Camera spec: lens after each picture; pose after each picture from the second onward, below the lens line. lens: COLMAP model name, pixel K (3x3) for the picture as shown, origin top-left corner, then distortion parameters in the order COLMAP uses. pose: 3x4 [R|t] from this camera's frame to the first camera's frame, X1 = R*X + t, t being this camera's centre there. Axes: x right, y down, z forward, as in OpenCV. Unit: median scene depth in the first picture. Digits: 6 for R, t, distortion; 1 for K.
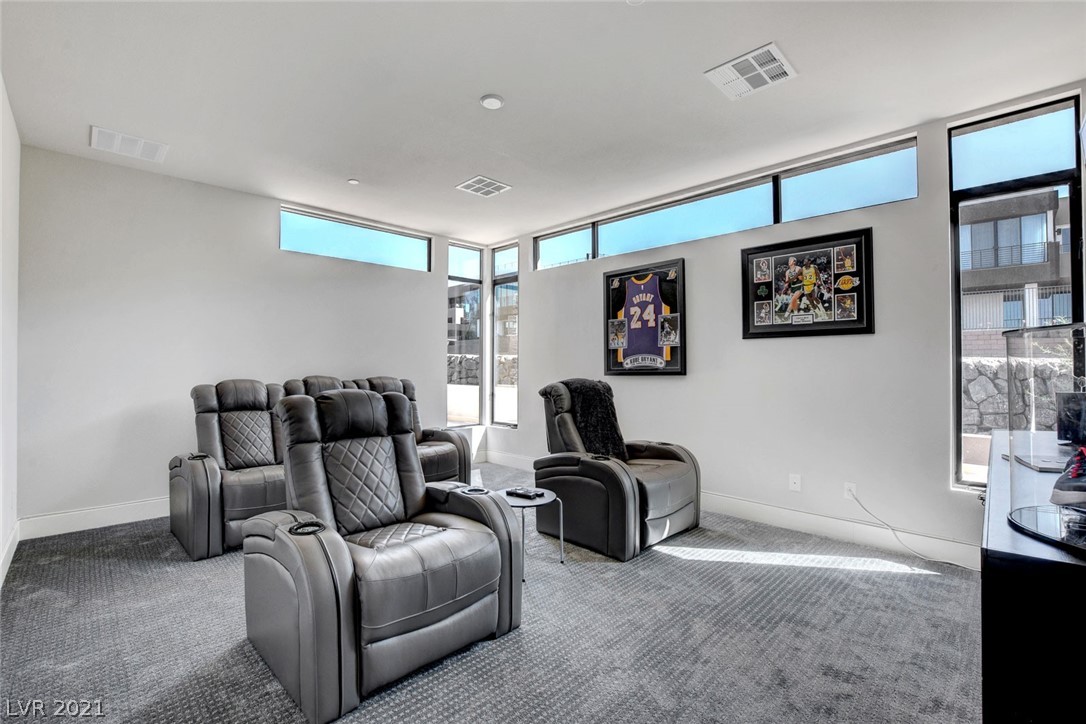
lens RADIAL K [[488.1, 0, 553.9], [0, 488.1, 361.7], [0, 0, 1]] dist [-0.029825, 0.000393]
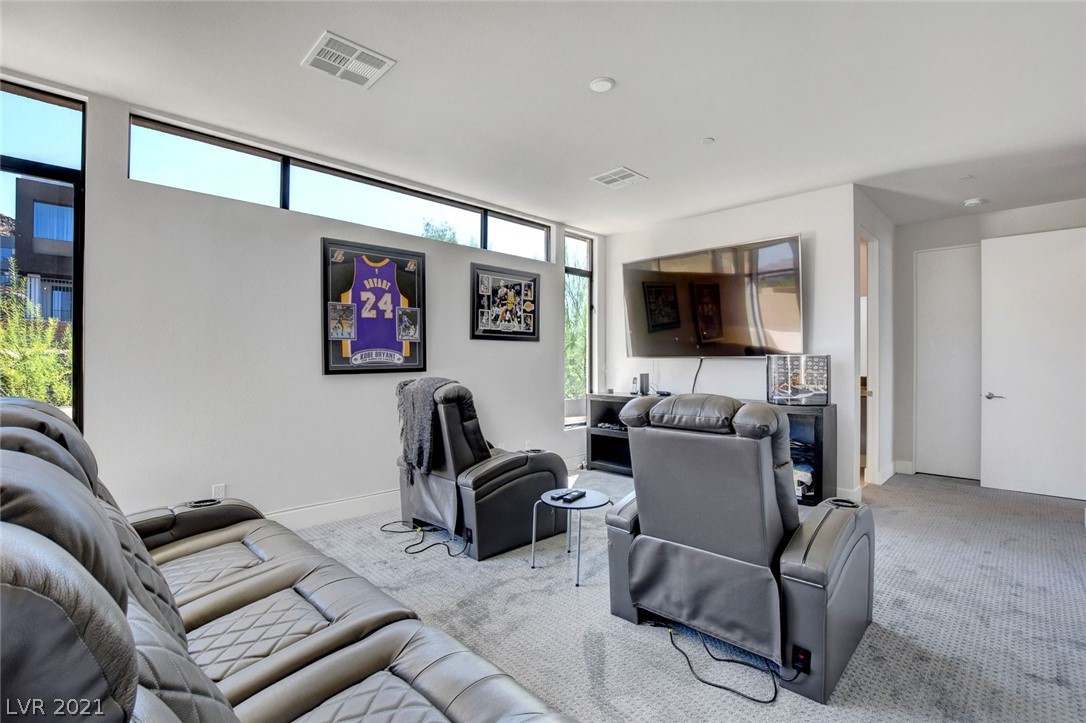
lens RADIAL K [[488.1, 0, 553.9], [0, 488.1, 361.2], [0, 0, 1]] dist [-0.029825, 0.000393]
pose [[0.006229, 0.000046, 0.999981, -0.707394], [-0.010545, 0.999944, 0.000020, 0.003715], [-0.999925, -0.010545, 0.006229, 0.710968]]
